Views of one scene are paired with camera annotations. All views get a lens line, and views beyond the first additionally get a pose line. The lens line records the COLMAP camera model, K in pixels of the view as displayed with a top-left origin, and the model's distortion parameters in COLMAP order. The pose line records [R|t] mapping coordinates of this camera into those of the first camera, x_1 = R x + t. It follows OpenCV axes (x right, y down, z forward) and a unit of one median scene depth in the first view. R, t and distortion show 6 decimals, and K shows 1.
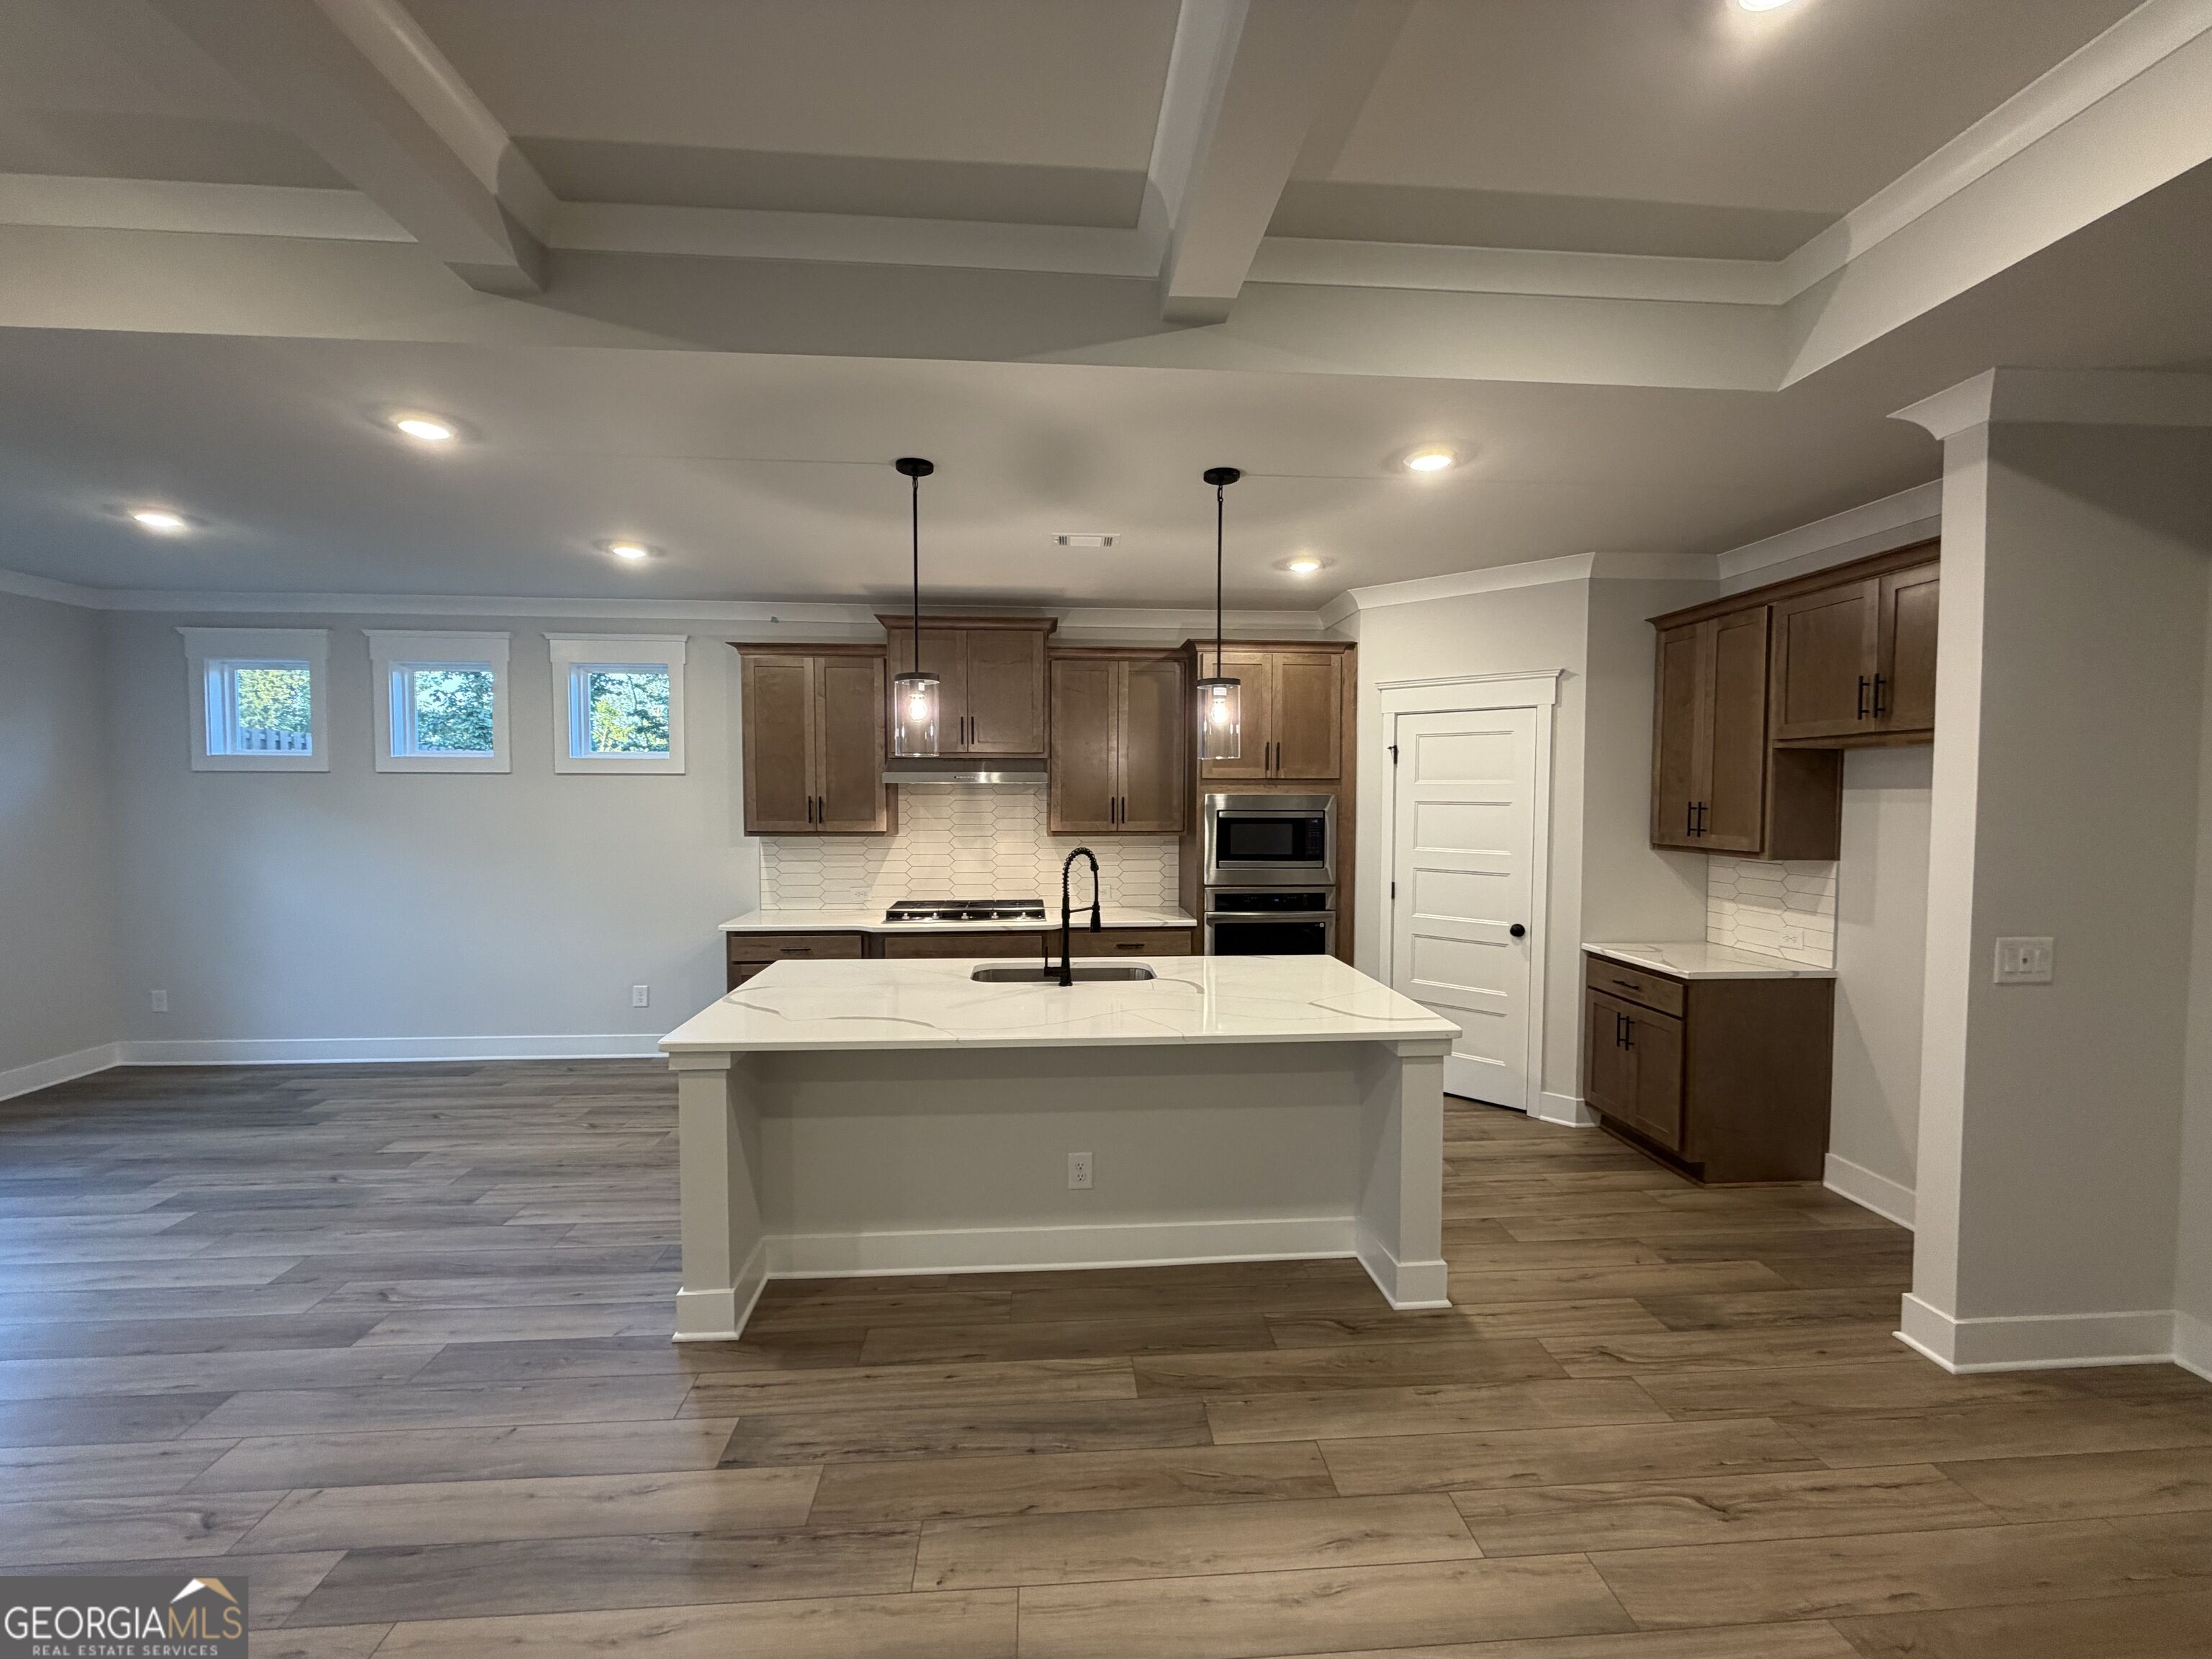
lens RADIAL K [[875.7, 0, 1097.5], [0, 875.7, 829.3], [0, 0, 1]] dist [-0.000270, -0.000301]
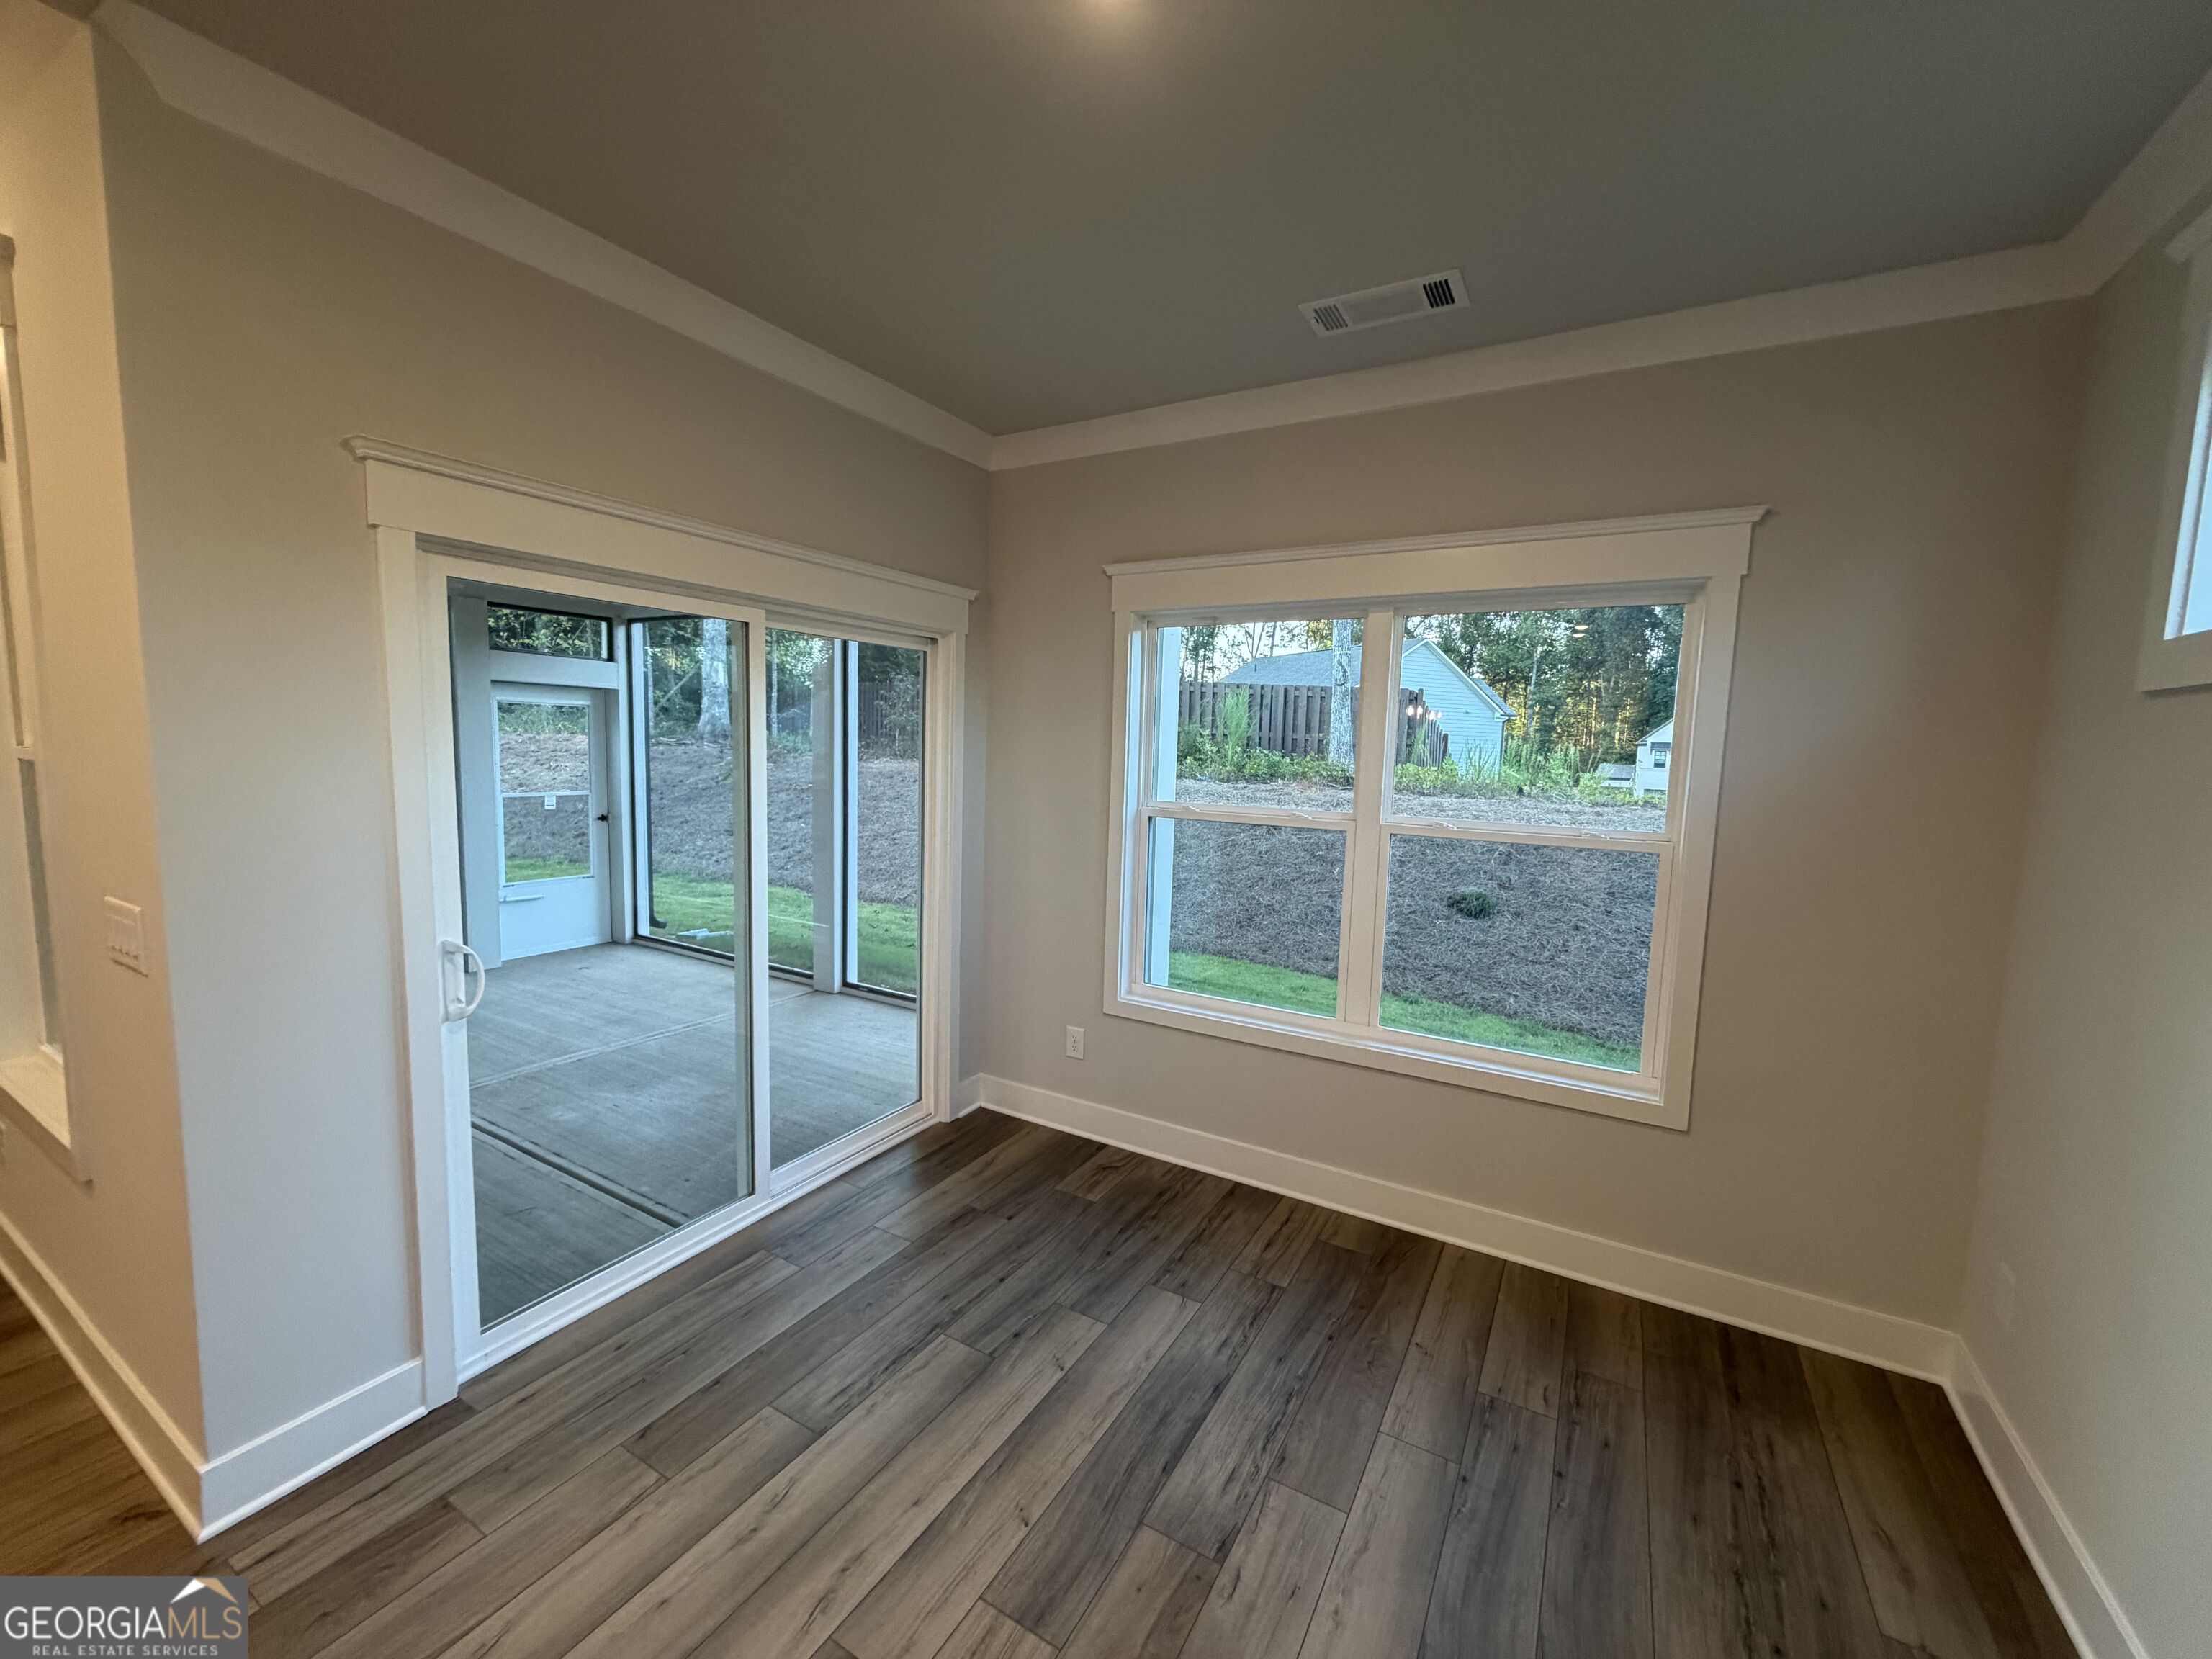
lens RADIAL K [[875.7, 0, 1107.6], [0, 875.7, 826.2], [0, 0, 1]] dist [-0.000270, -0.000301]
pose [[-0.568071, 0.059667, -0.820814, -0.686190], [-0.062649, 0.991339, 0.115421, -0.038252], [0.820591, 0.116990, -0.559413, 1.100505]]
